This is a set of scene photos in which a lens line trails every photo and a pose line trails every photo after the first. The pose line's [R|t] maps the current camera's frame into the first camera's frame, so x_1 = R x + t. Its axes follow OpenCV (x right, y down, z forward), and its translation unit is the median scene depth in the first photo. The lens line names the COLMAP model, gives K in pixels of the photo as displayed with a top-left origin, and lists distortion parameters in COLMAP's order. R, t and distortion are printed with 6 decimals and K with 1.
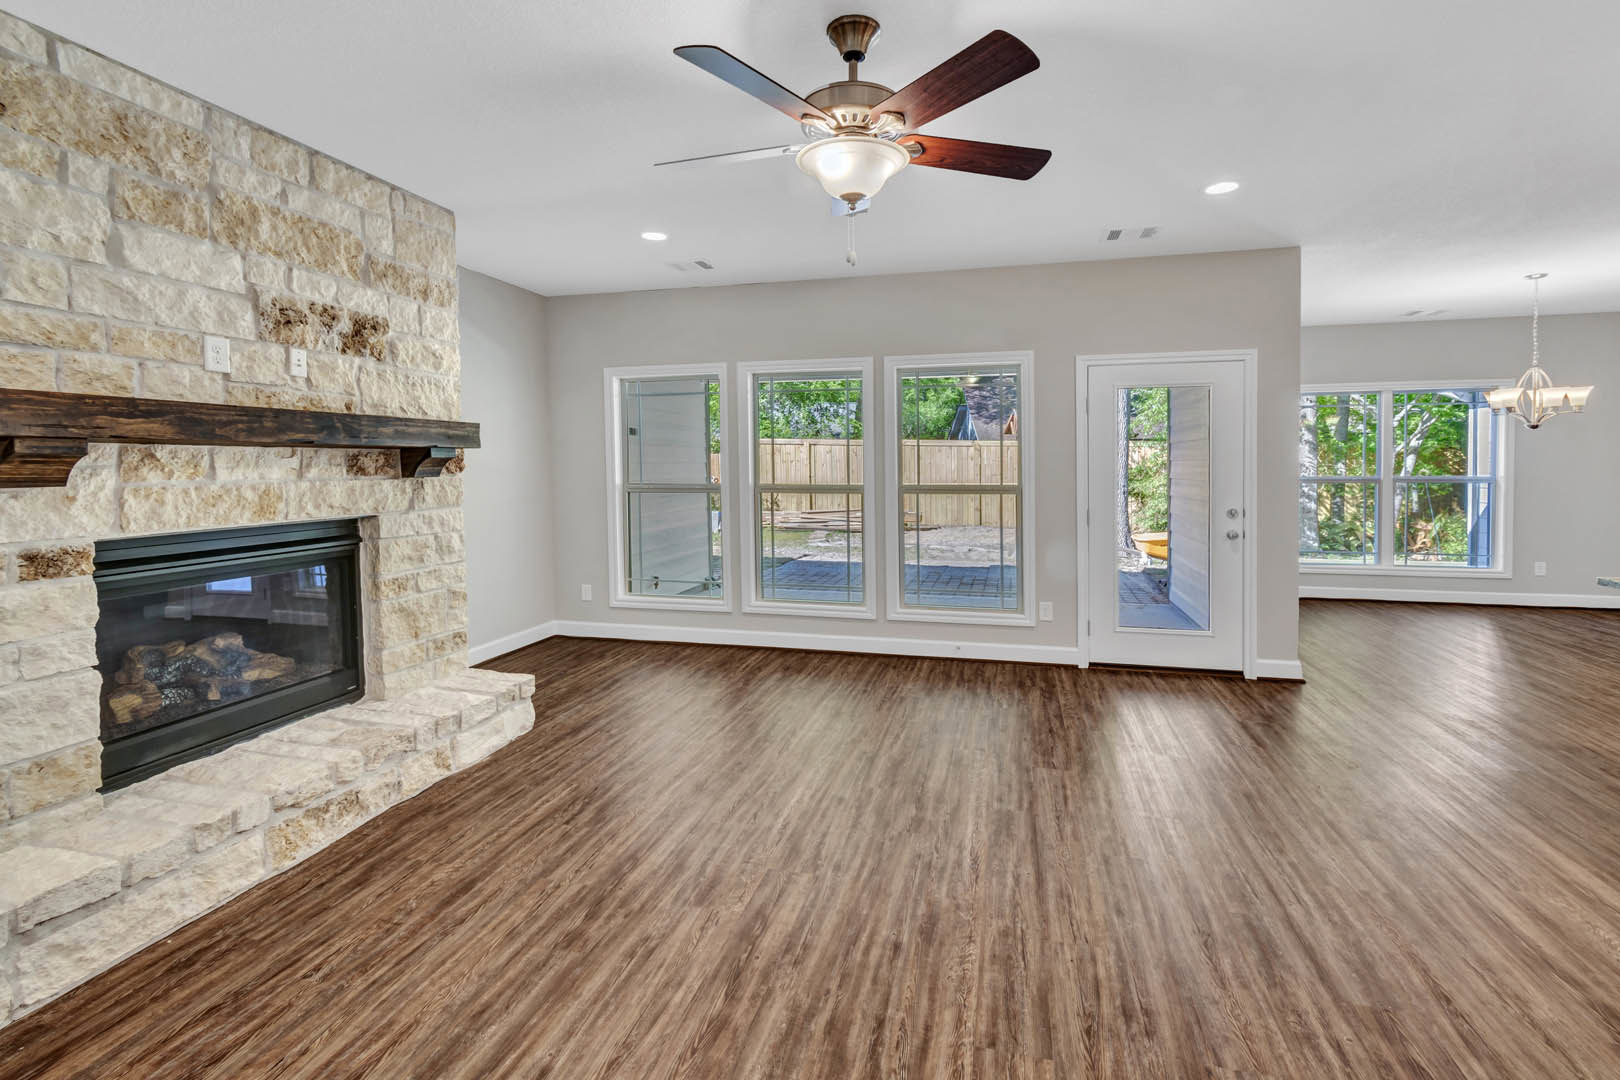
lens RADIAL K [[750.1, 0, 813.8], [0, 750.1, 491.7], [0, 0, 1]] dist [-0.001940, 0.001409]
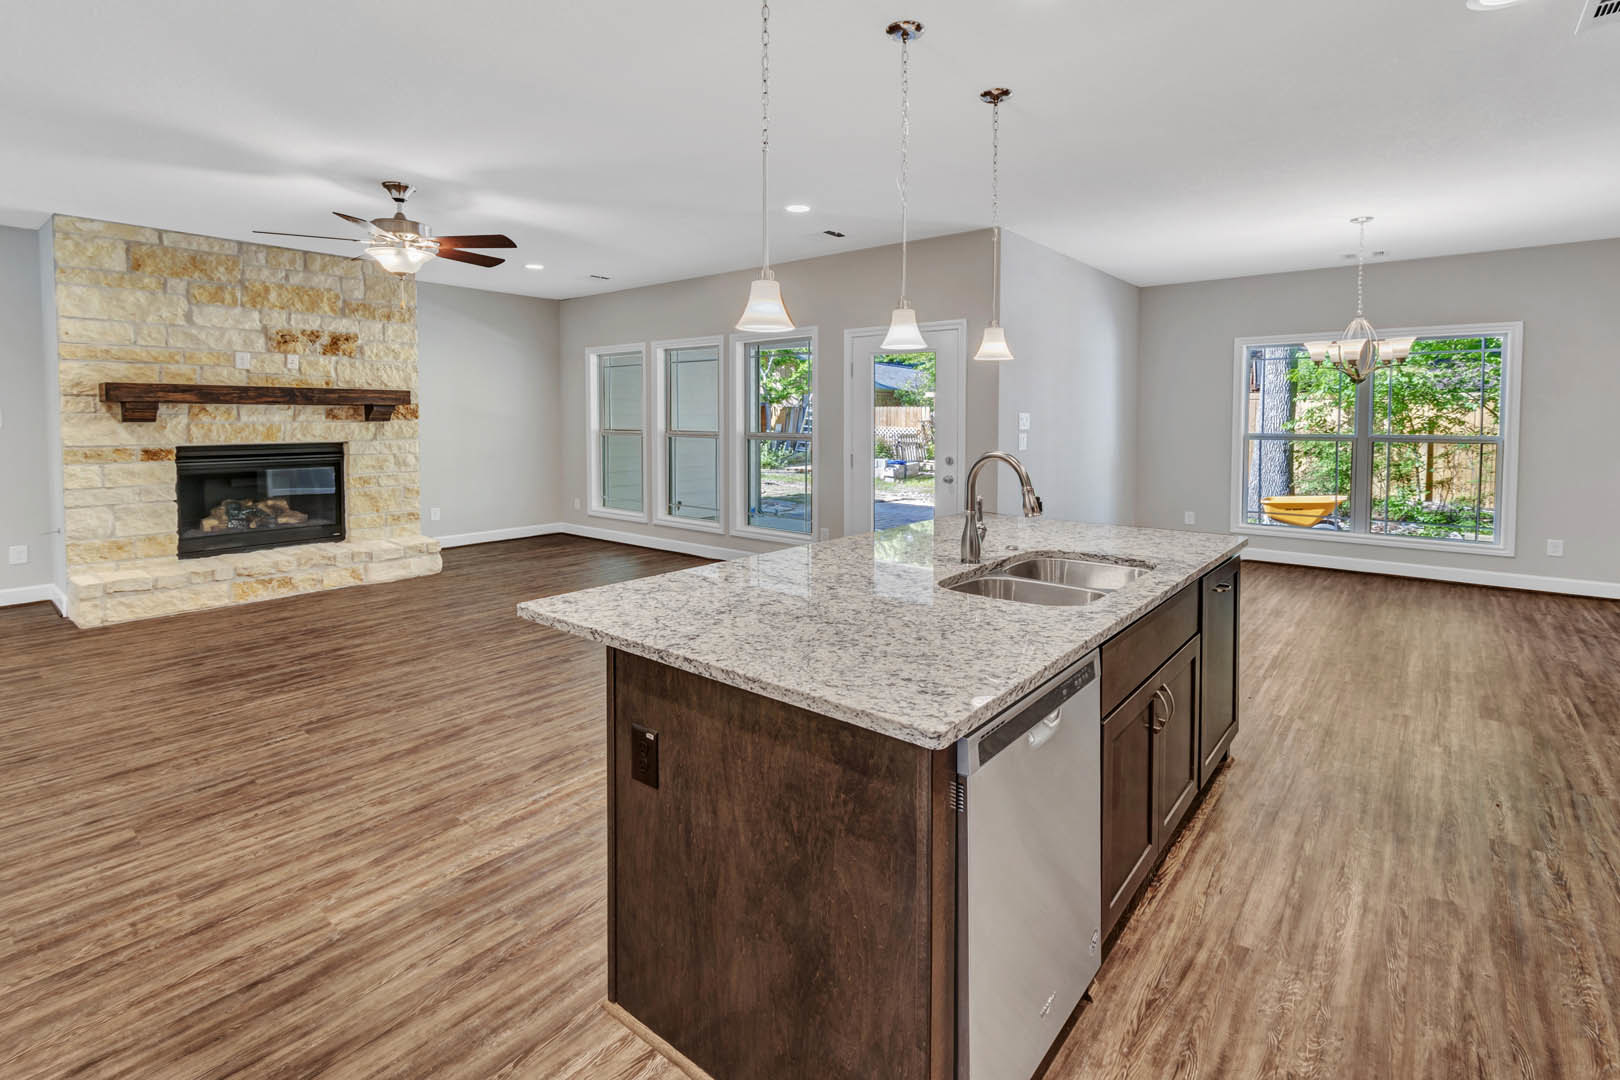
lens RADIAL K [[749.5, 0, 834.8], [0, 749.5, 447.7], [0, 0, 1]] dist [0.002337, 0.000958]
pose [[0.912653, 0.024198, -0.408019, 1.489587], [-0.022336, 0.999707, 0.009326, 0.003084], [0.408125, 0.000602, 0.912926, -0.226953]]
